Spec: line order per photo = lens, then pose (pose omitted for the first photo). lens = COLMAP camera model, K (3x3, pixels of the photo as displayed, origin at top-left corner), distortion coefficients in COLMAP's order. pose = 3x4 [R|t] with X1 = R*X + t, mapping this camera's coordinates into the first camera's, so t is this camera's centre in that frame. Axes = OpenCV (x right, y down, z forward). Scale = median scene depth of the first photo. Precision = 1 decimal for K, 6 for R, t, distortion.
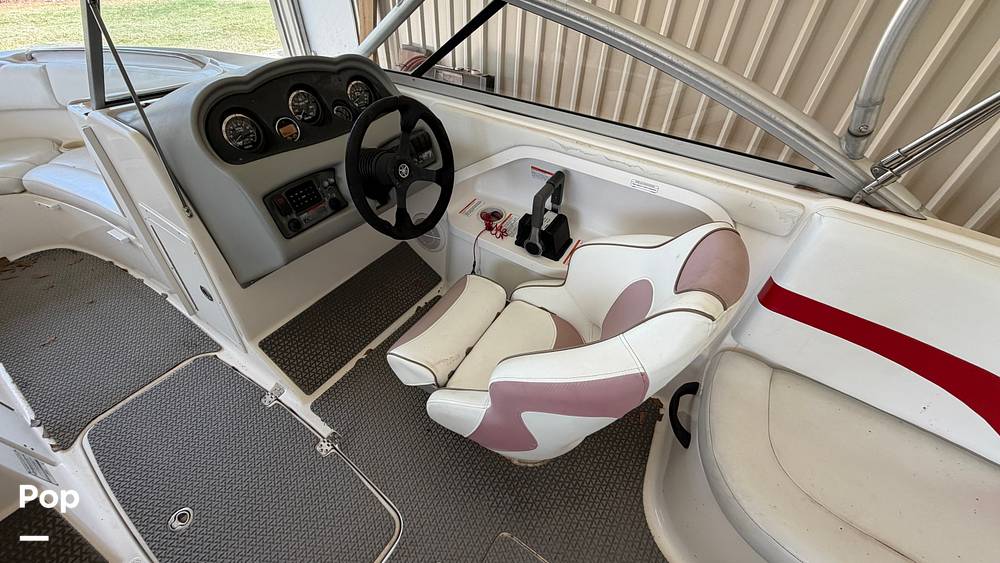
lens RADIAL K [[400.3, 0, 498.0], [0, 400.3, 280.5], [0, 0, 1]] dist [-0.000250, 0.000576]
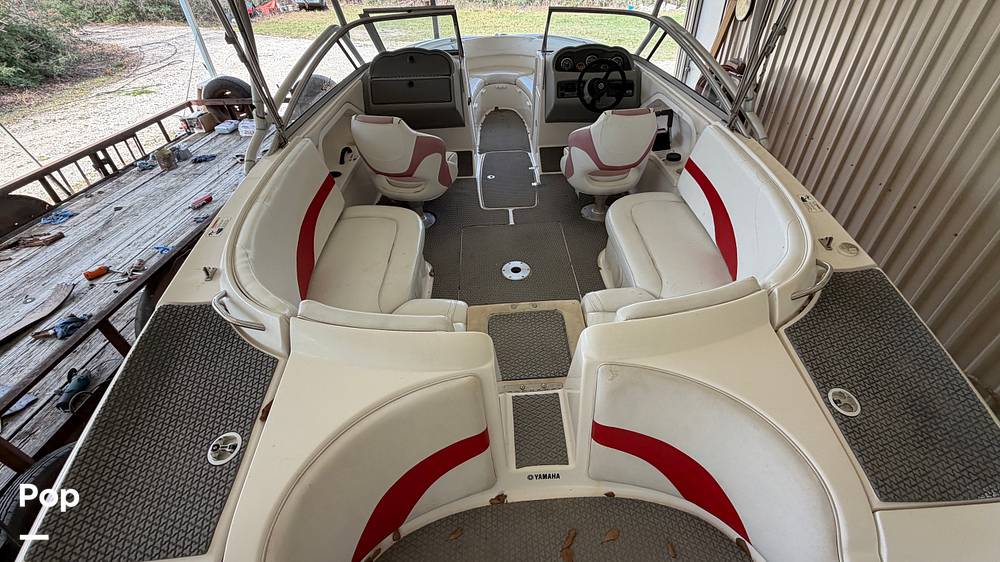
lens RADIAL K [[400.3, 0, 522.0], [0, 400.3, 248.3], [0, 0, 1]] dist [-0.000250, 0.000576]
pose [[0.614385, 0.445361, -0.651295, 1.298872], [-0.502089, 0.857442, 0.112691, 0.483622], [0.608636, 0.257772, 0.750411, -0.831571]]
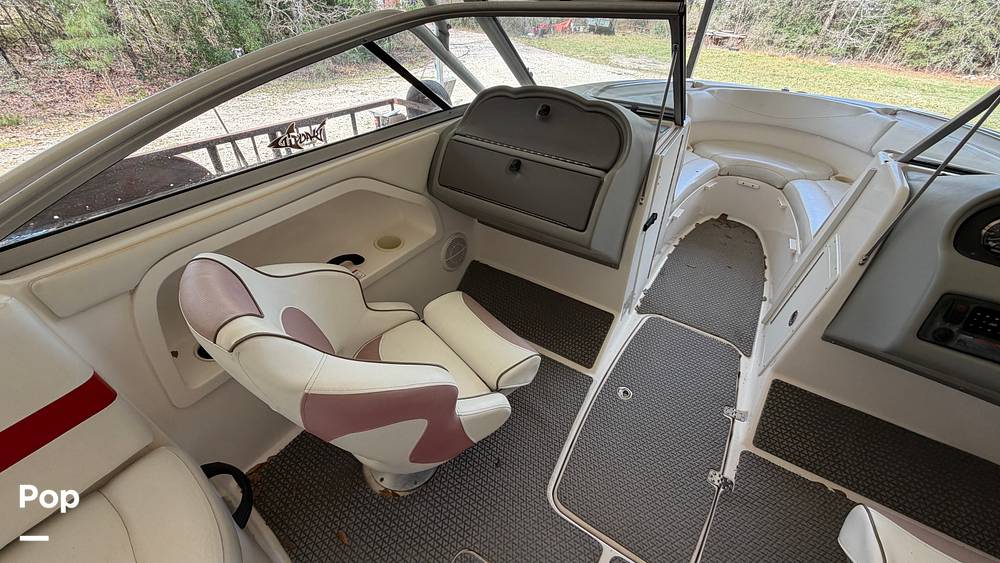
lens RADIAL K [[400.3, 0, 496.3], [0, 400.3, 279.8], [0, 0, 1]] dist [-0.000250, 0.000576]
pose [[0.013360, 0.585519, -0.810549, 0.082686], [-0.686287, 0.594913, 0.418437, 0.067707], [0.727209, 0.550678, 0.409782, -0.092564]]
